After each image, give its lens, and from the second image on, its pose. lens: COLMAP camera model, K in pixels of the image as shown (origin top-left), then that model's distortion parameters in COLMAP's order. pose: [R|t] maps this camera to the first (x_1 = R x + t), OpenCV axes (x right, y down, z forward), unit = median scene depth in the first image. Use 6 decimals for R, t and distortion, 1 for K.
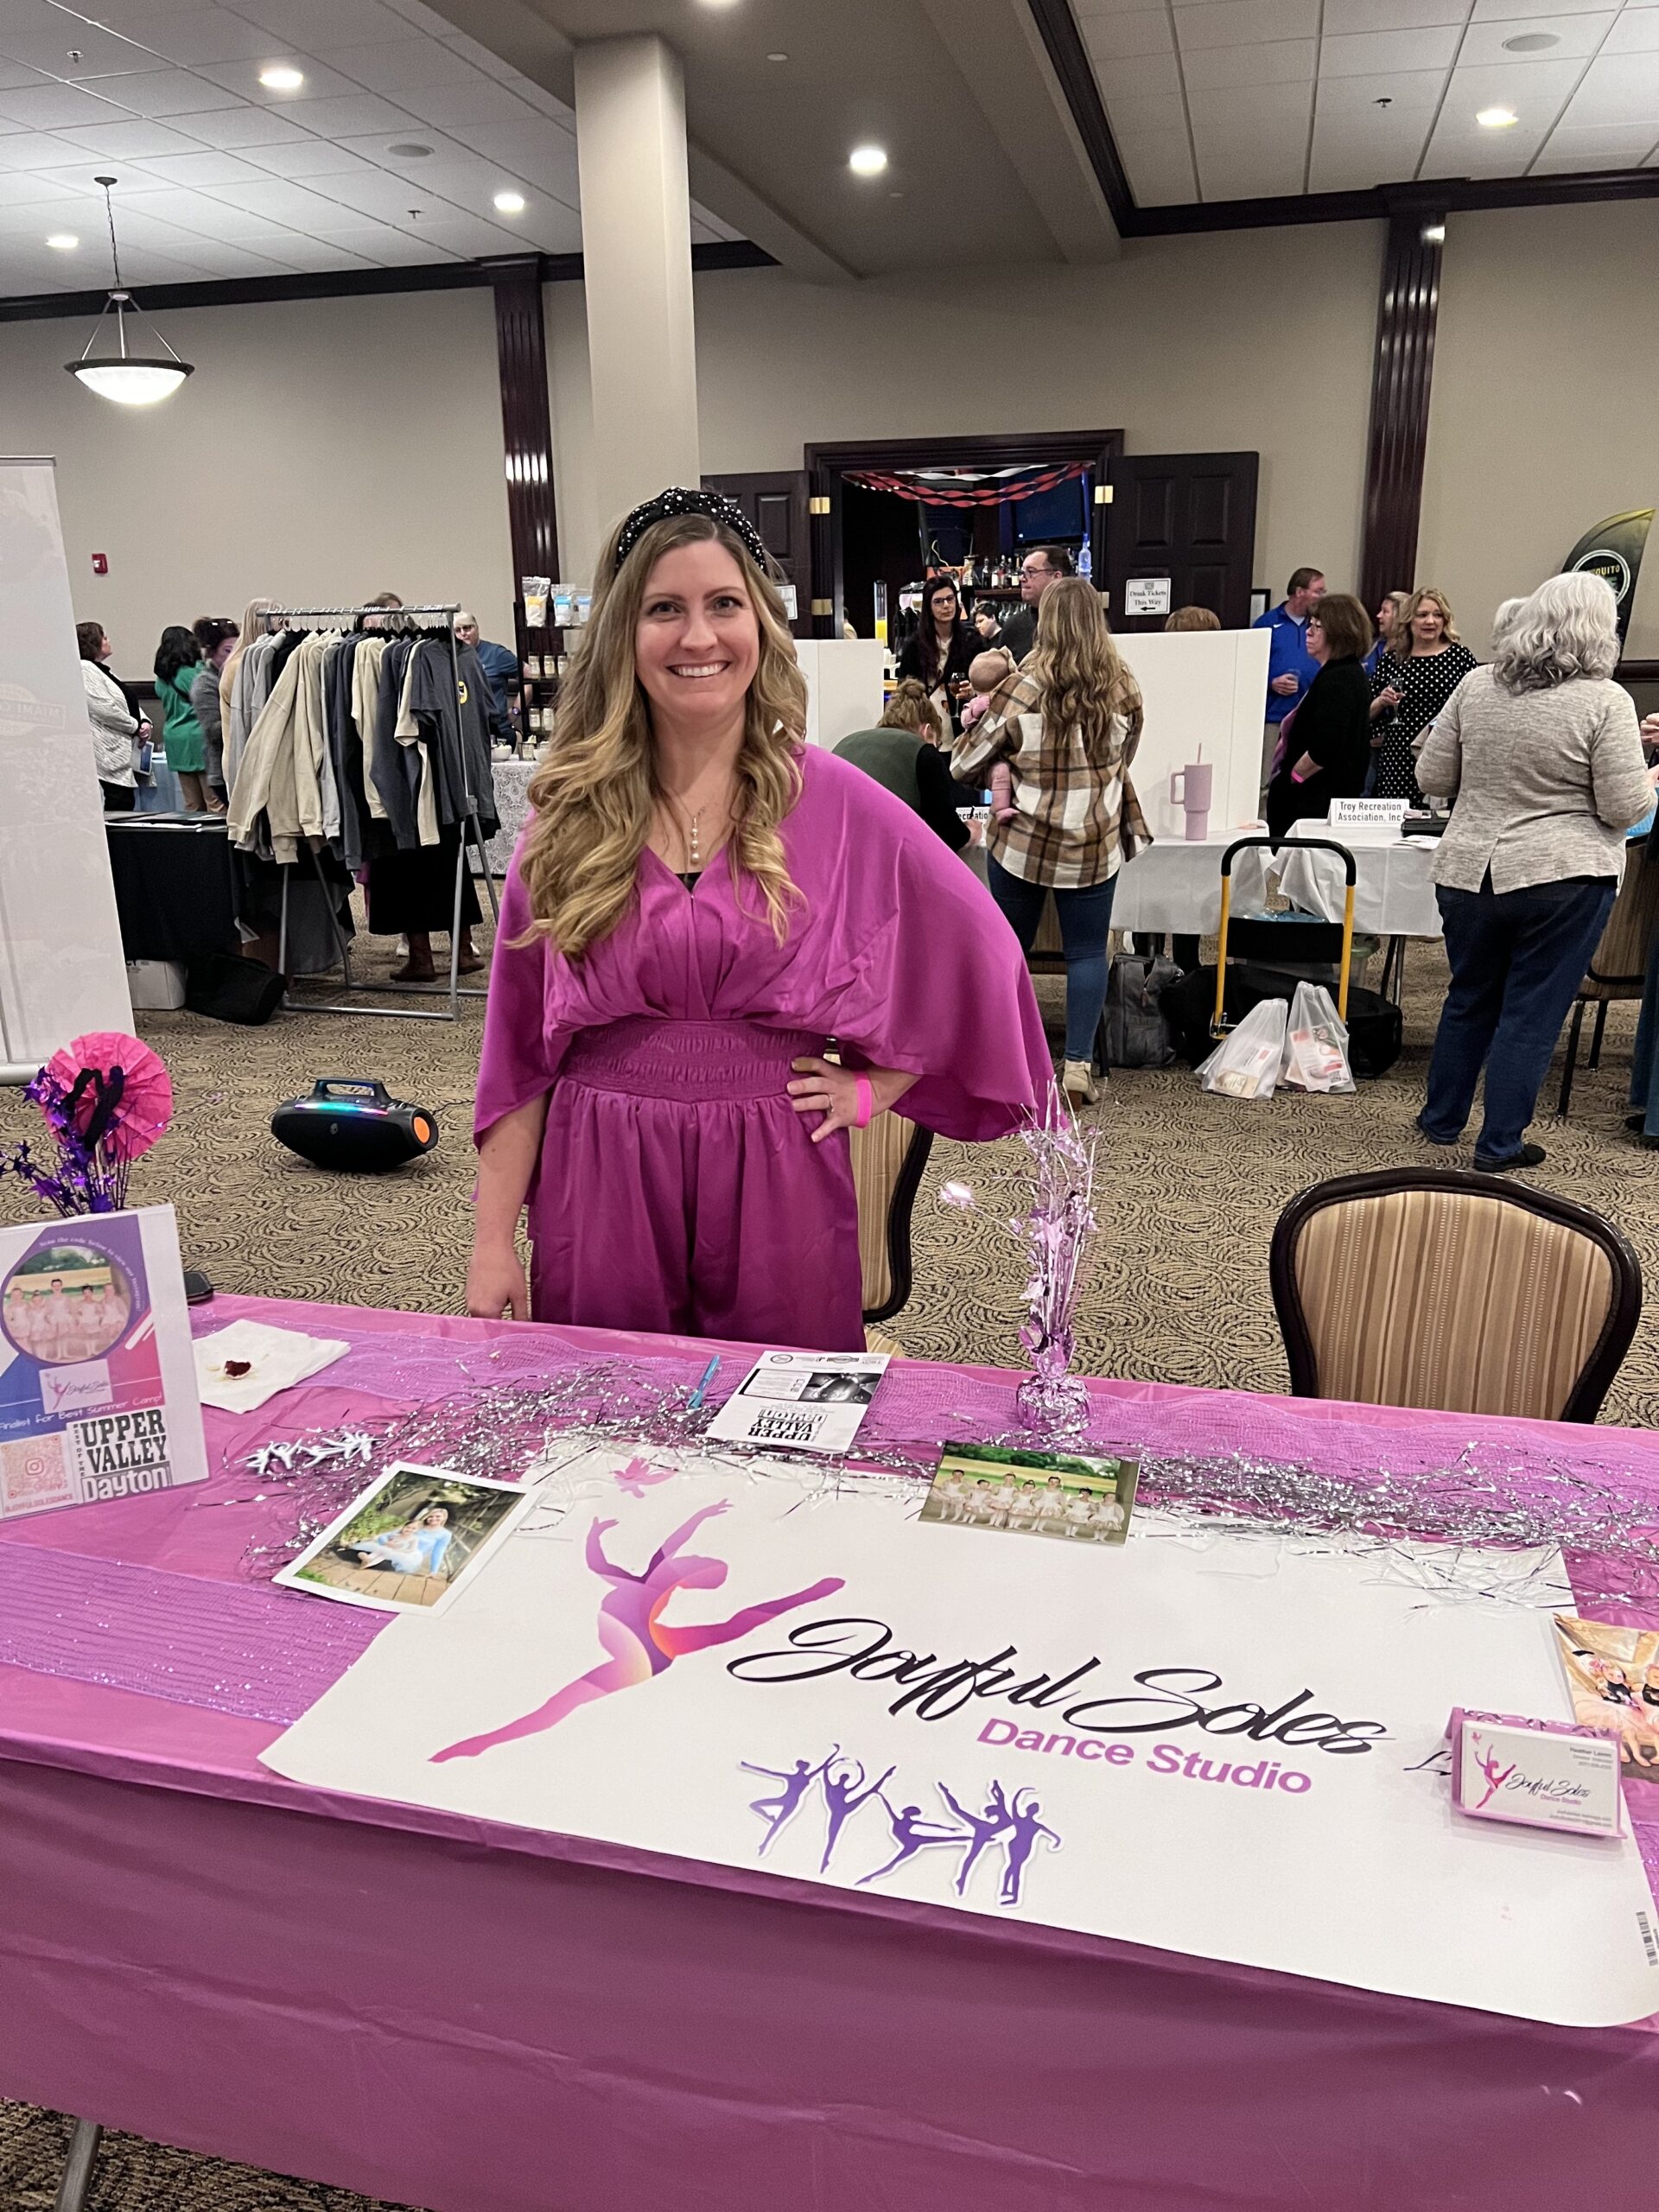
lens RADIAL K [[1654.3, 0, 825.6], [0, 1654.3, 1128.1], [0, 0, 1]] dist [0.029498, -0.036968]
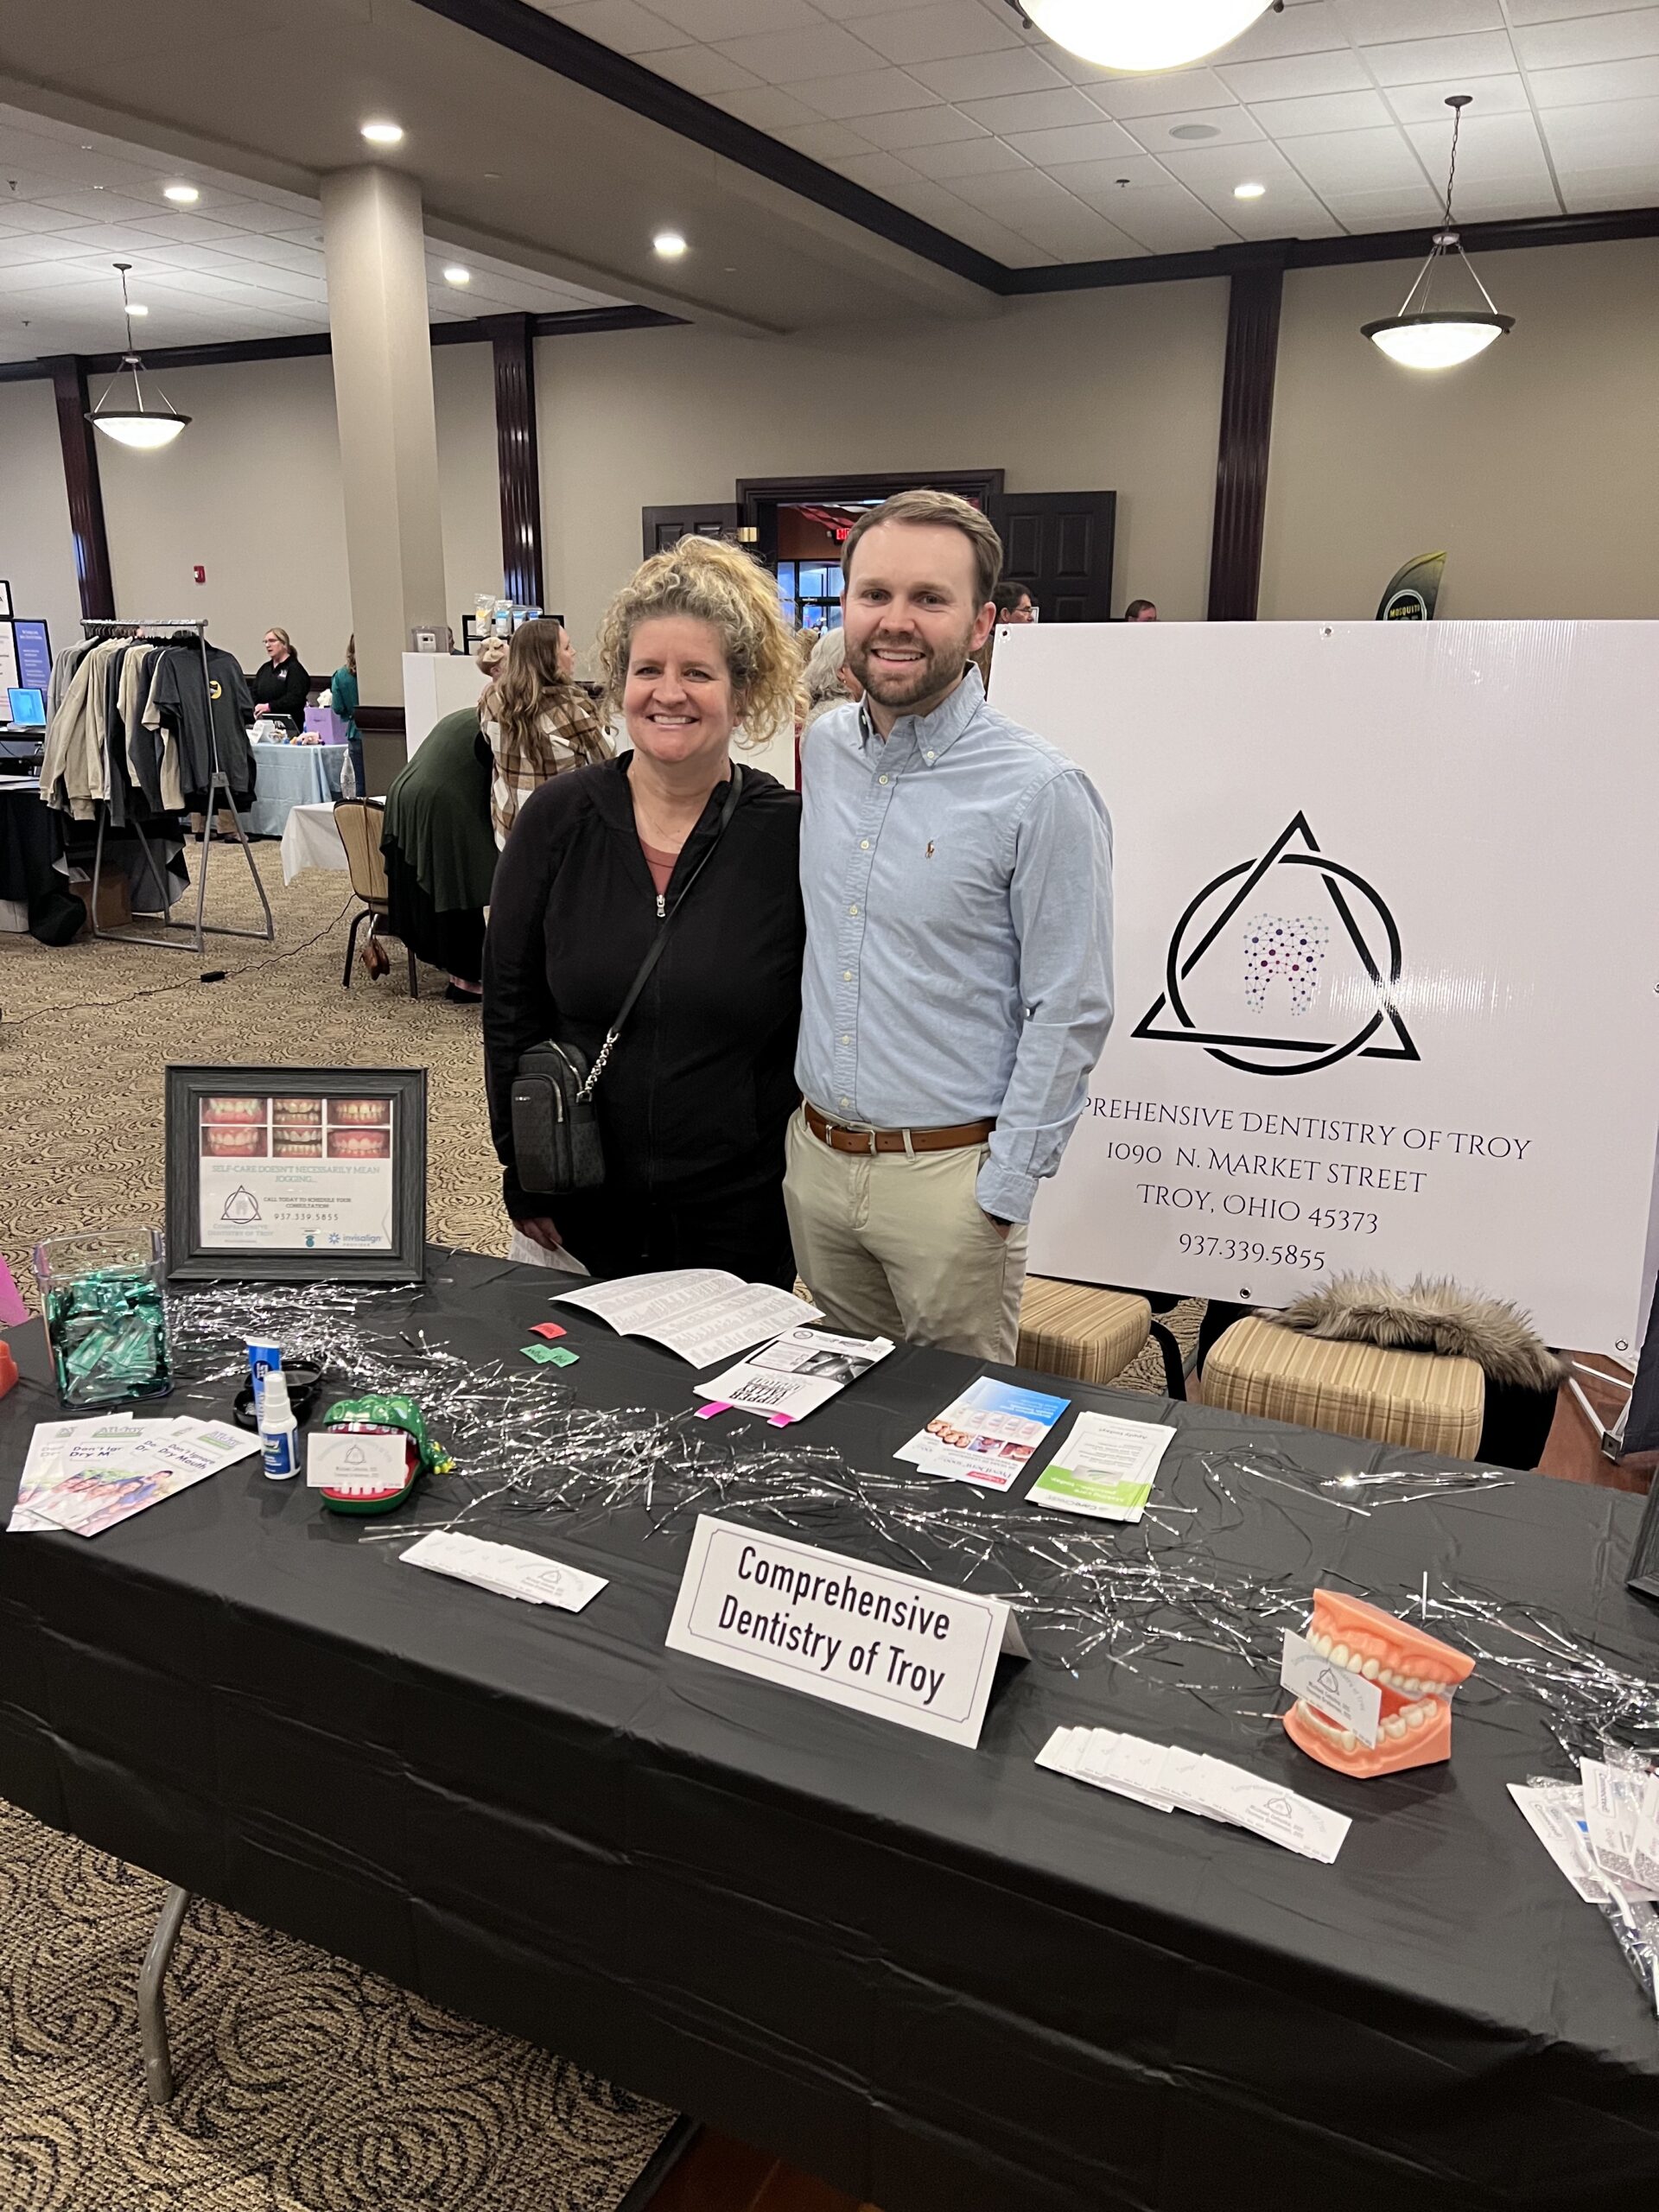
lens RADIAL K [[1654.3, 0, 837.2], [0, 1654.3, 1115.8], [0, 0, 1]] dist [0.029498, -0.036968]
pose [[0.978611, 0.079385, -0.189785, 0.426007], [-0.081428, 0.996675, -0.002976, 0.018505], [0.188918, 0.018366, 0.981821, -0.109882]]
